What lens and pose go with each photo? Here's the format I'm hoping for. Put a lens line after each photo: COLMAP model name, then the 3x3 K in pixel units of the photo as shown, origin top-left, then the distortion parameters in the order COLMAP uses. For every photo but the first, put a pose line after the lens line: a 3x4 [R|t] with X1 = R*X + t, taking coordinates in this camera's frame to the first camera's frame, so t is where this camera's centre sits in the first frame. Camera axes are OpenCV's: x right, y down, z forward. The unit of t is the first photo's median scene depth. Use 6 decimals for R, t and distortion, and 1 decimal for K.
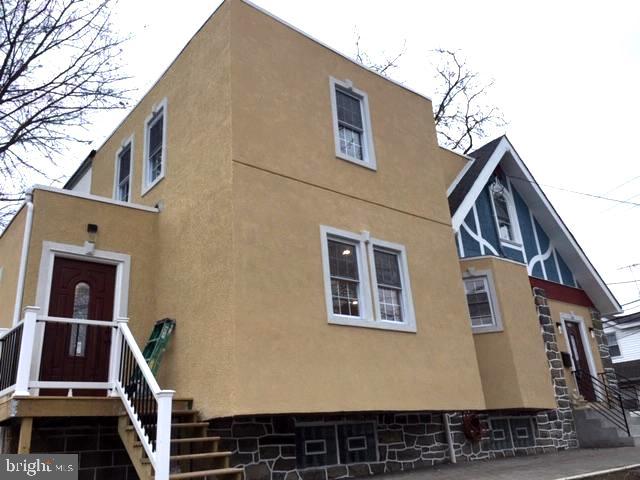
lens RADIAL K [[540.7, 0, 316.9], [0, 540.7, 239.7], [0, 0, 1]] dist [0.068929, -0.079833]
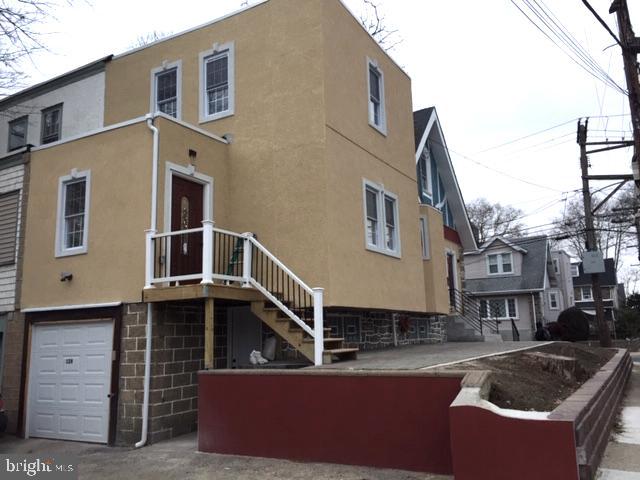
lens RADIAL K [[540.7, 0, 321.9], [0, 540.7, 240.1], [0, 0, 1]] dist [0.068929, -0.079833]
pose [[0.935212, 0.102709, 0.338866, -0.491052], [-0.159863, 0.976394, 0.145256, -0.050390], [-0.315947, -0.190017, 0.929554, -0.250668]]
